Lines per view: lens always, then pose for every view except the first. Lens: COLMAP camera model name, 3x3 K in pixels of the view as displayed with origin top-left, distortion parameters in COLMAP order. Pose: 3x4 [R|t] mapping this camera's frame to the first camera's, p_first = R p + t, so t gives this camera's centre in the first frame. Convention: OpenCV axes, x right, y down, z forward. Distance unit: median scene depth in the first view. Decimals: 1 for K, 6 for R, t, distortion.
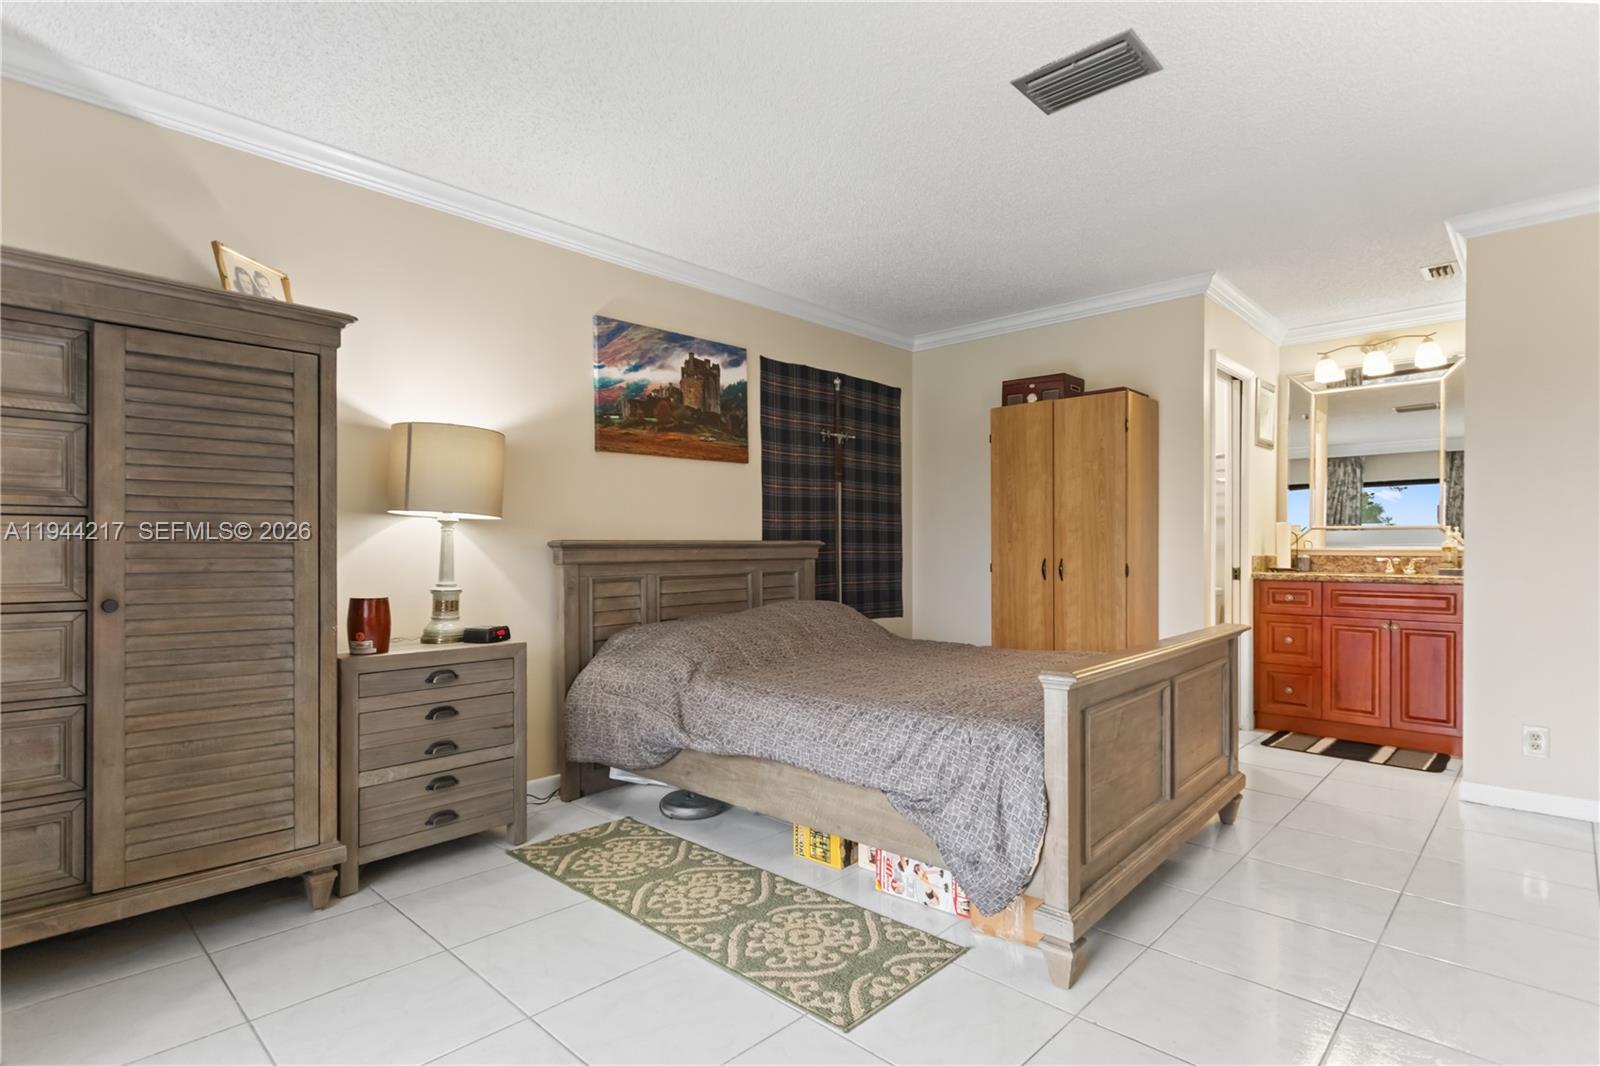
lens RADIAL K [[796.2, 0, 798.9], [0, 796.2, 568.1], [0, 0, 1]] dist [-0.000697, 0.000624]
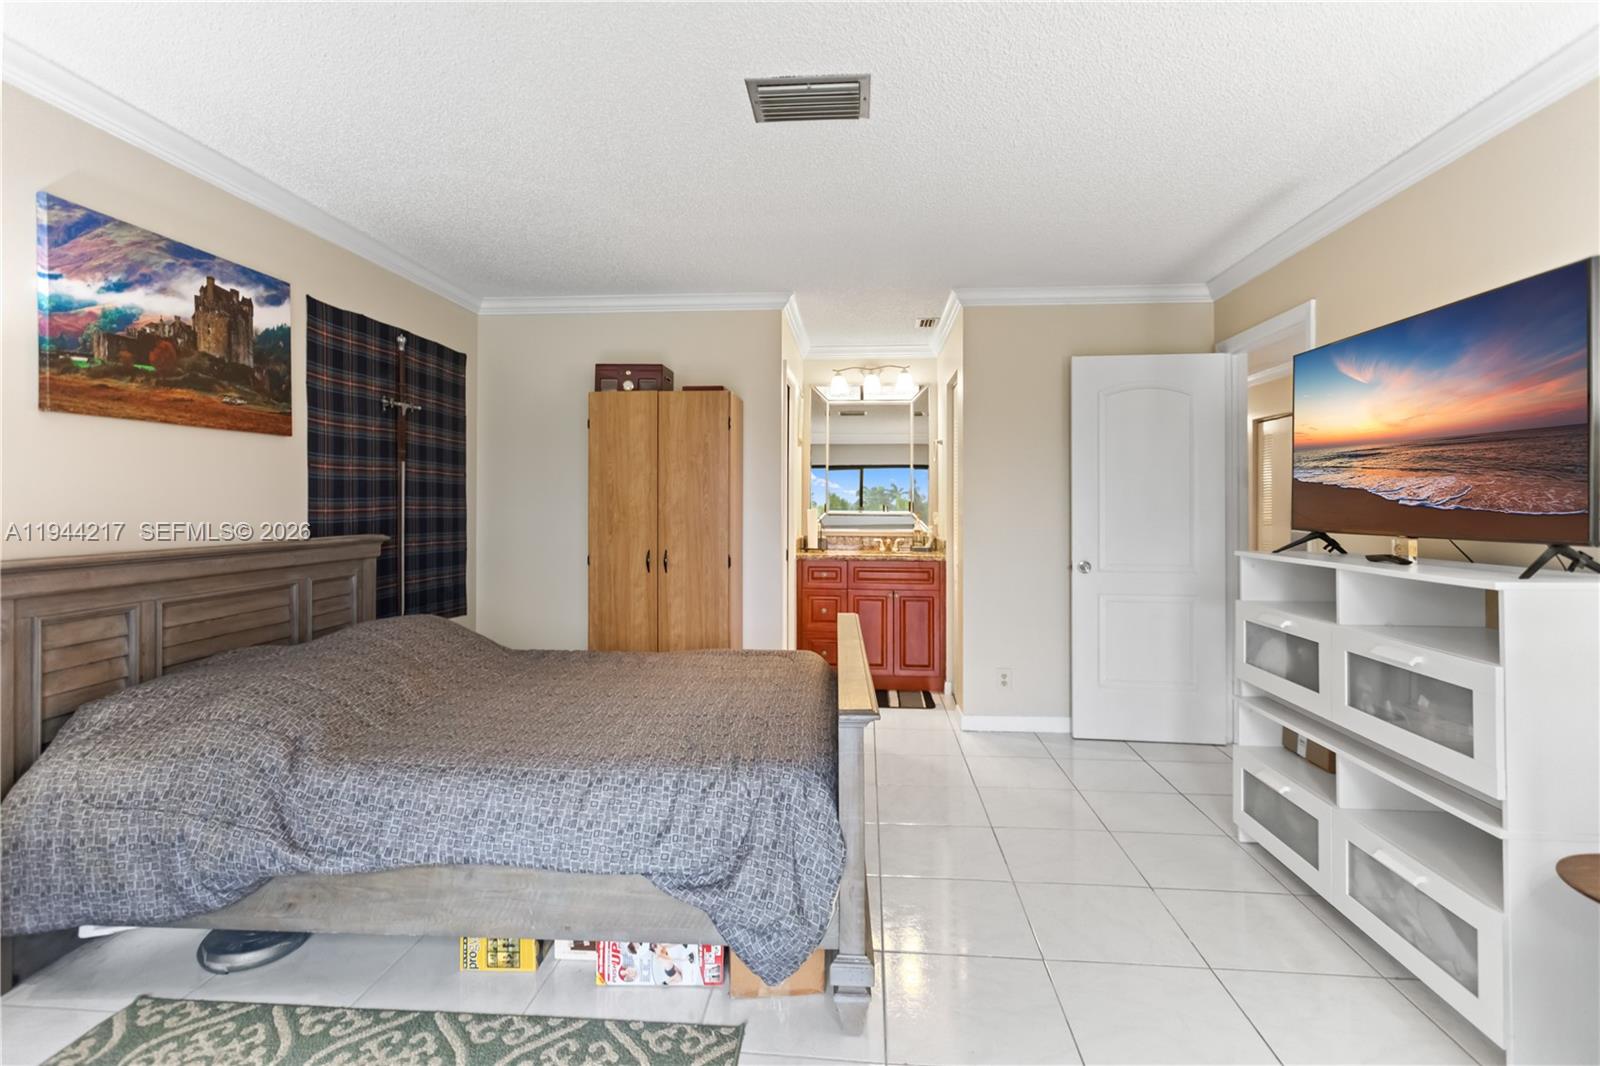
lens RADIAL K [[771.6, 0, 797.4], [0, 771.6, 511.4], [0, 0, 1]] dist [0.000648, 0.000997]
pose [[0.781401, -0.000105, 0.624030, -0.166711], [0.012069, 0.999815, -0.014945, -0.051362], [-0.623913, 0.019210, 0.781258, 0.161394]]
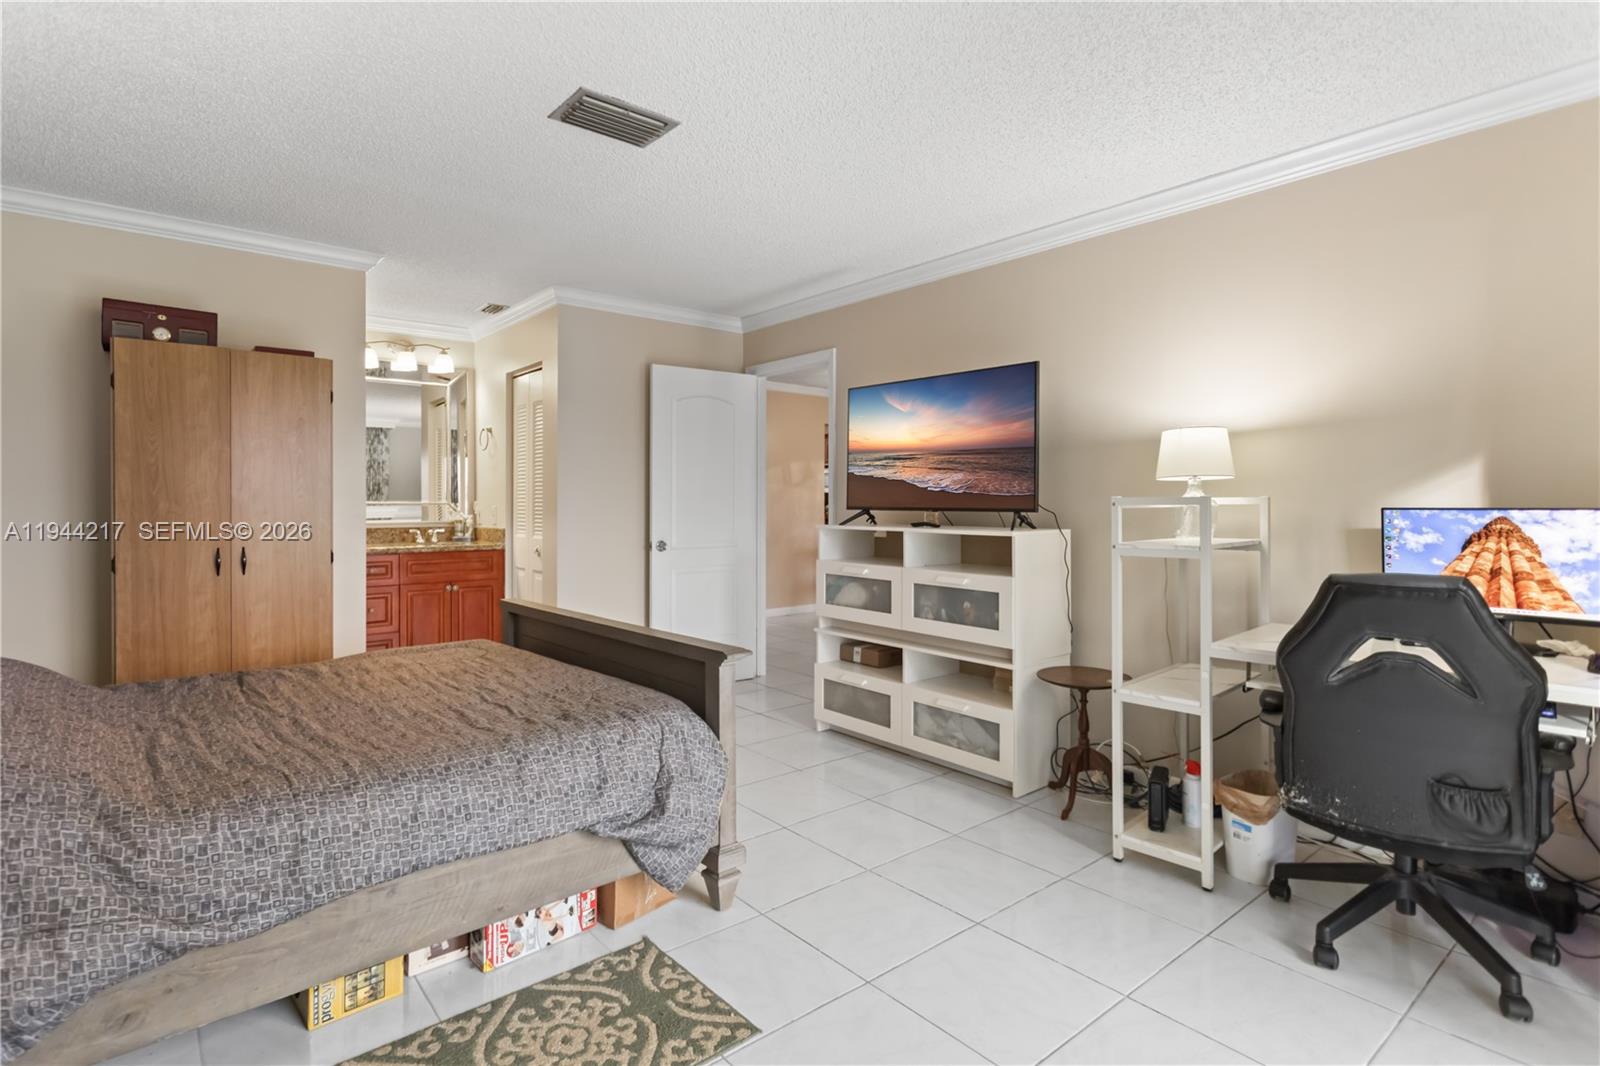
lens RADIAL K [[795.1, 0, 789.5], [0, 795.1, 521.4], [0, 0, 1]] dist [-0.000903, 0.000762]
pose [[0.129170, -0.026849, 0.991259, -0.456504], [0.026796, 0.999363, 0.023577, -0.048925], [-0.991260, 0.023516, 0.129808, 0.396113]]
